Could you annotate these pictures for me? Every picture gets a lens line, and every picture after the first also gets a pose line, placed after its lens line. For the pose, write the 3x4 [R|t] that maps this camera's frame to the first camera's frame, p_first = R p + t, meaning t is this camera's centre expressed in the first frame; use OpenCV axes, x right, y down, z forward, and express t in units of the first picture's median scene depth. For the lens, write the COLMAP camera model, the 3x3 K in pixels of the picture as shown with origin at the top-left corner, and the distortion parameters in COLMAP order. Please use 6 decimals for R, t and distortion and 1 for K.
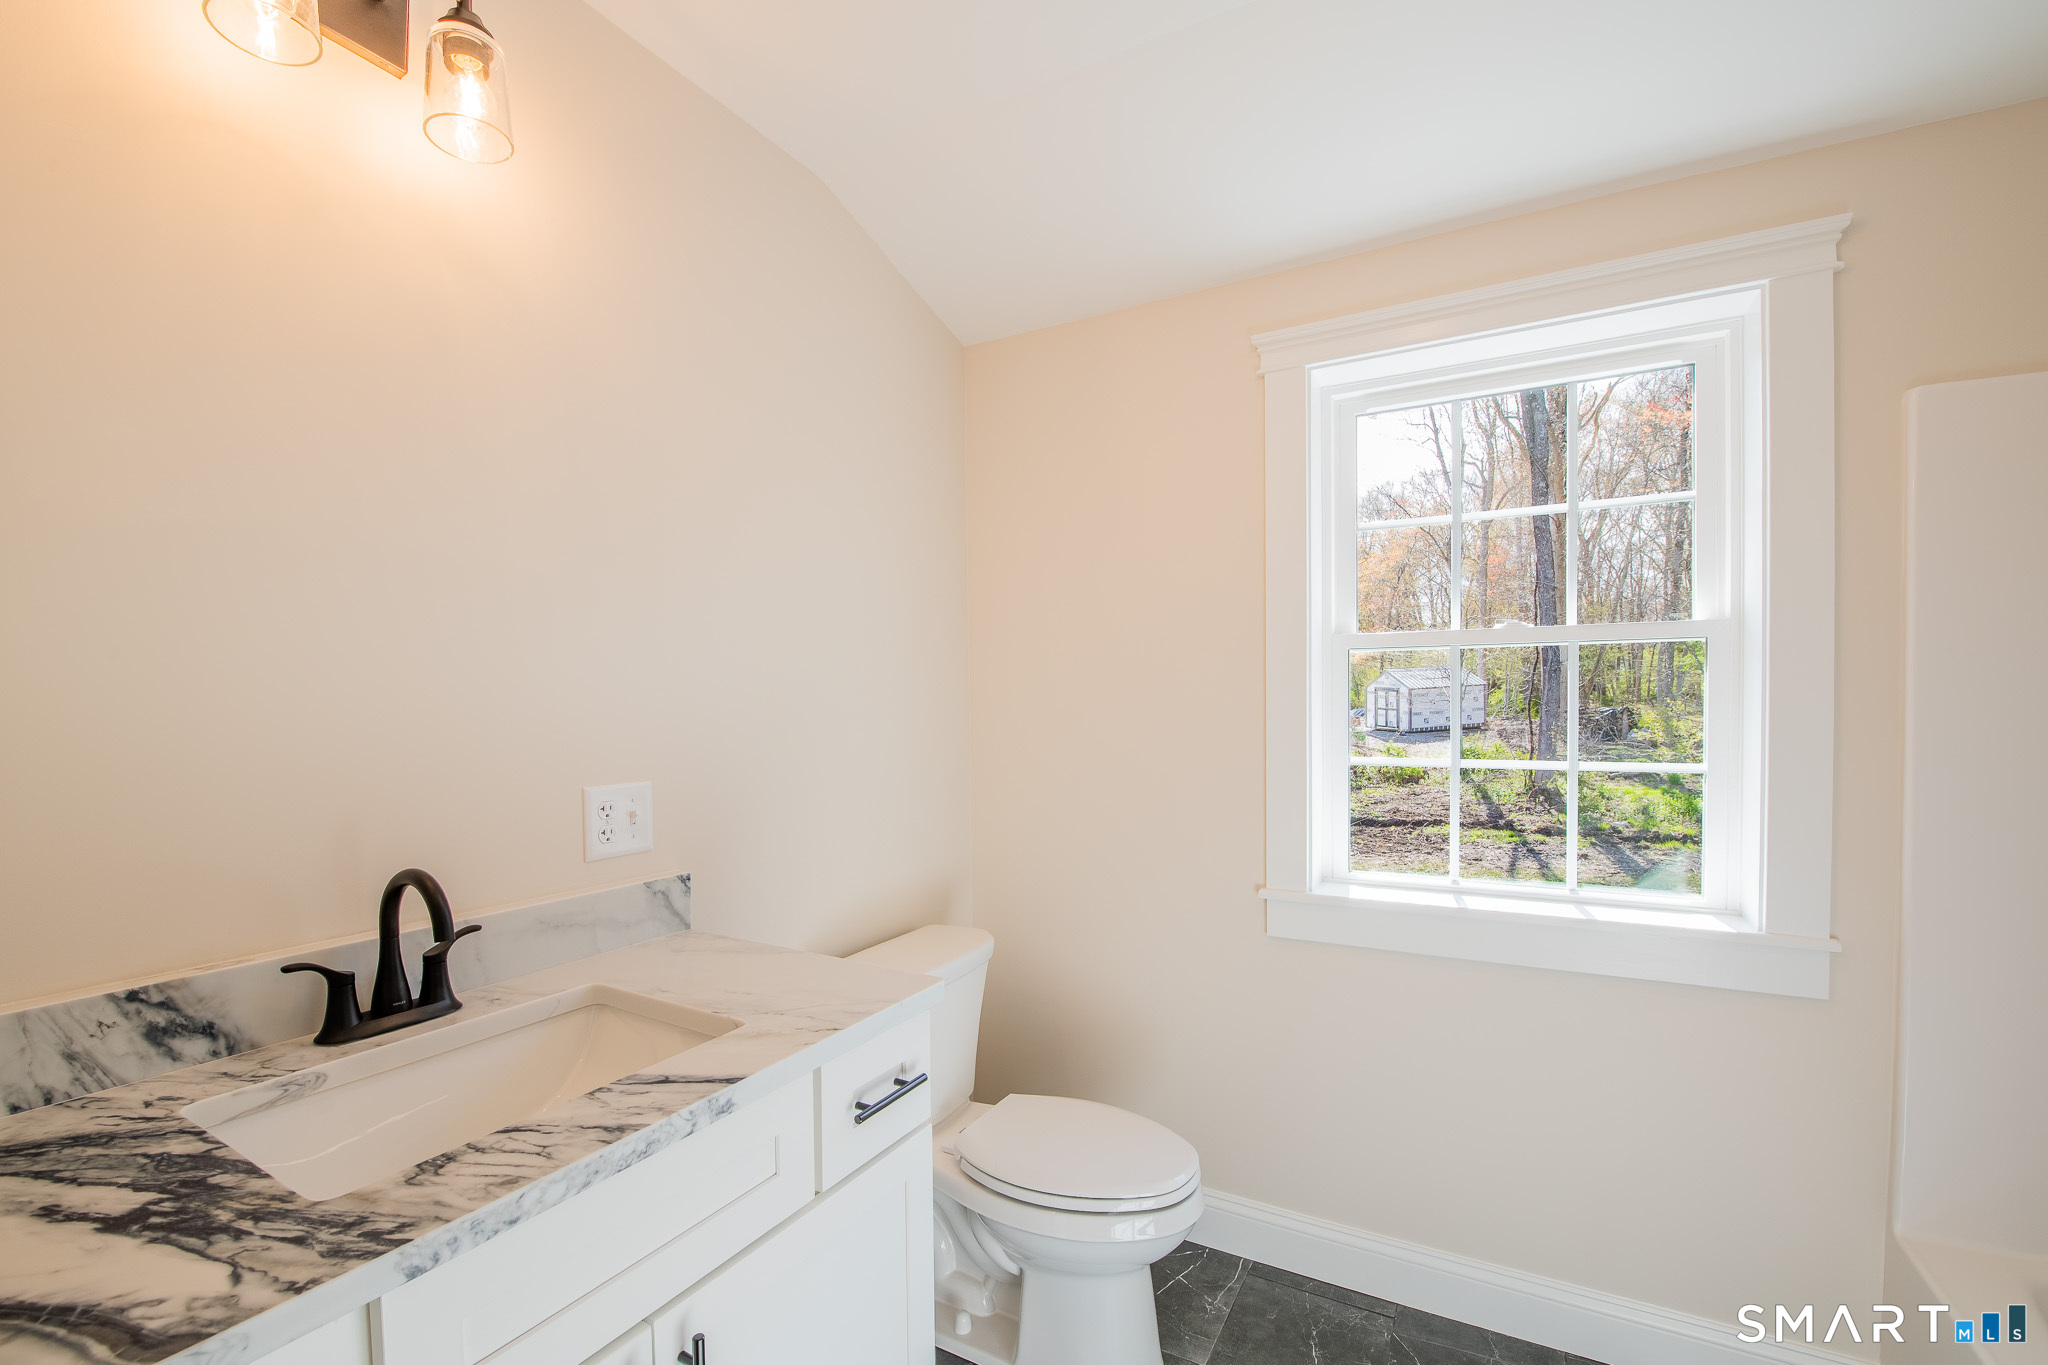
lens RADIAL K [[861.8, 0, 1024.5], [0, 861.8, 722.6], [0, 0, 1]] dist [0.001033, -0.006624]
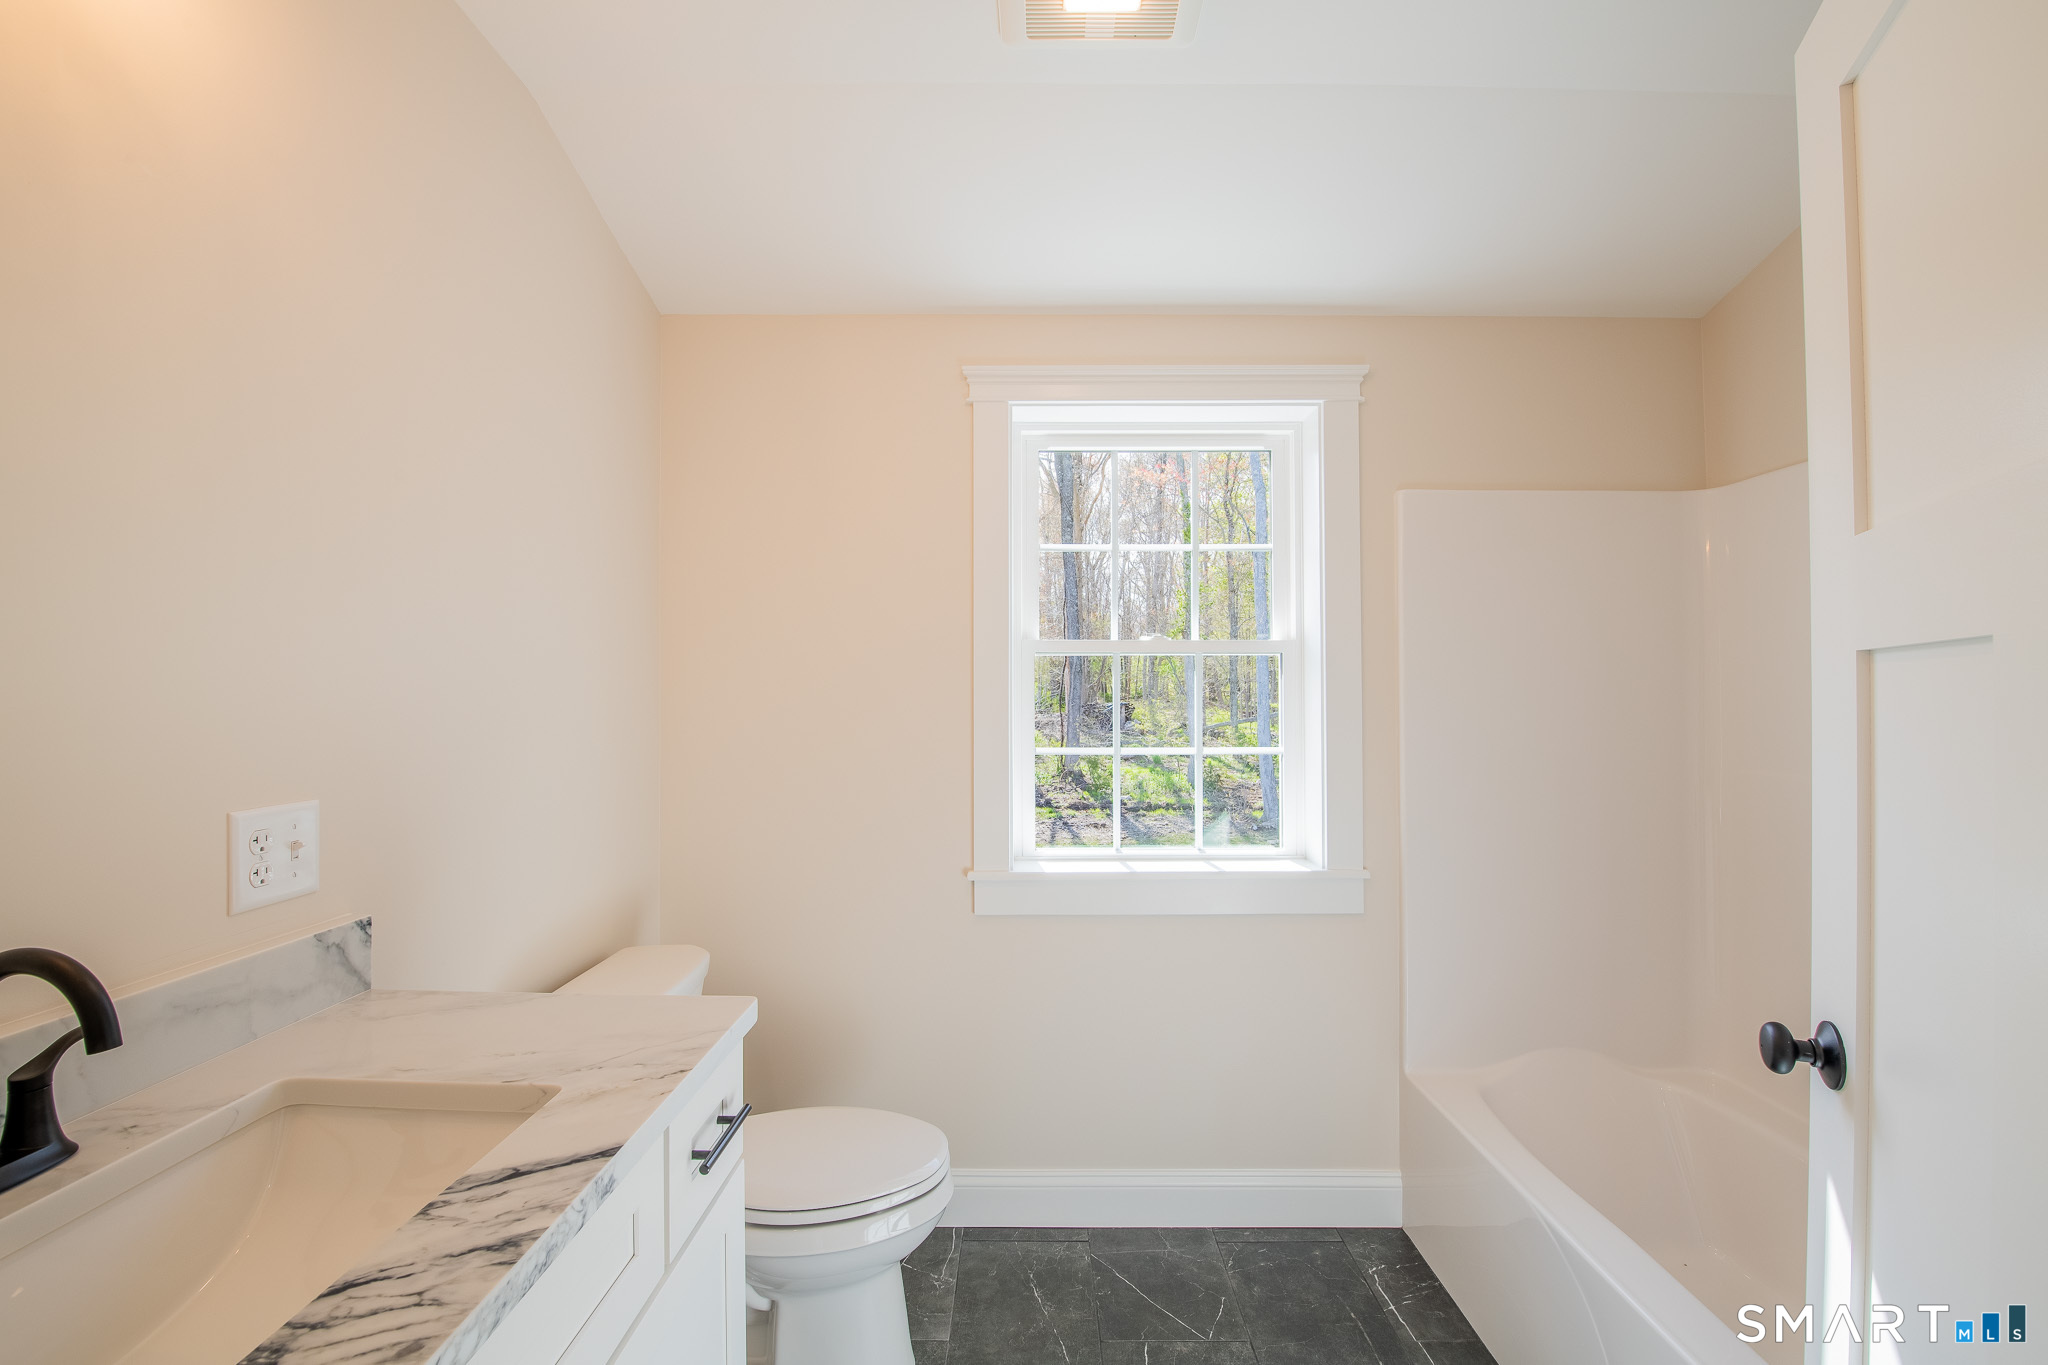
lens RADIAL K [[840.6, 0, 1024.0], [0, 840.6, 682.5], [0, 0, 1]] dist [-0.000747, -0.005415]
pose [[0.877779, 0.015086, 0.478829, -0.202703], [0.004403, 0.999208, -0.039552, -0.002659], [-0.479046, 0.036826, 0.877017, 0.042105]]
